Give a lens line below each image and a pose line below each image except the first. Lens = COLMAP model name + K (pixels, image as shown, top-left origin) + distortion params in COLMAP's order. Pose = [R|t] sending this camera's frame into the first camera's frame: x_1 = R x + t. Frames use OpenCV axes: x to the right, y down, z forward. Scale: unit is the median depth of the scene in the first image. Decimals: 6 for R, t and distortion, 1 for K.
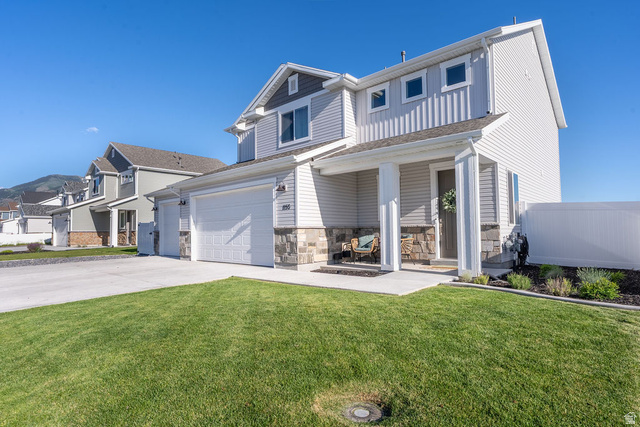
lens RADIAL K [[345.3, 0, 319.1], [0, 345.3, 216.9], [0, 0, 1]] dist [0.008642, 0.000422]
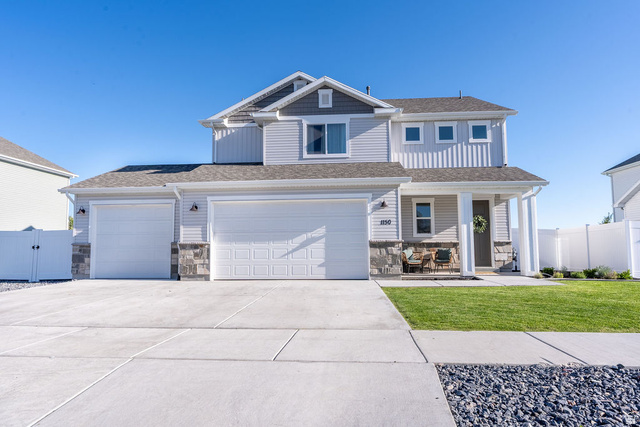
lens RADIAL K [[391.2, 0, 320.8], [0, 391.2, 212.7], [0, 0, 1]] dist [0.007164, 0.000051]
pose [[0.791166, 0.062175, 0.608433, -0.890536], [-0.030986, 0.997617, -0.061654, 0.021510], [-0.610816, 0.029926, 0.791207, 0.139558]]
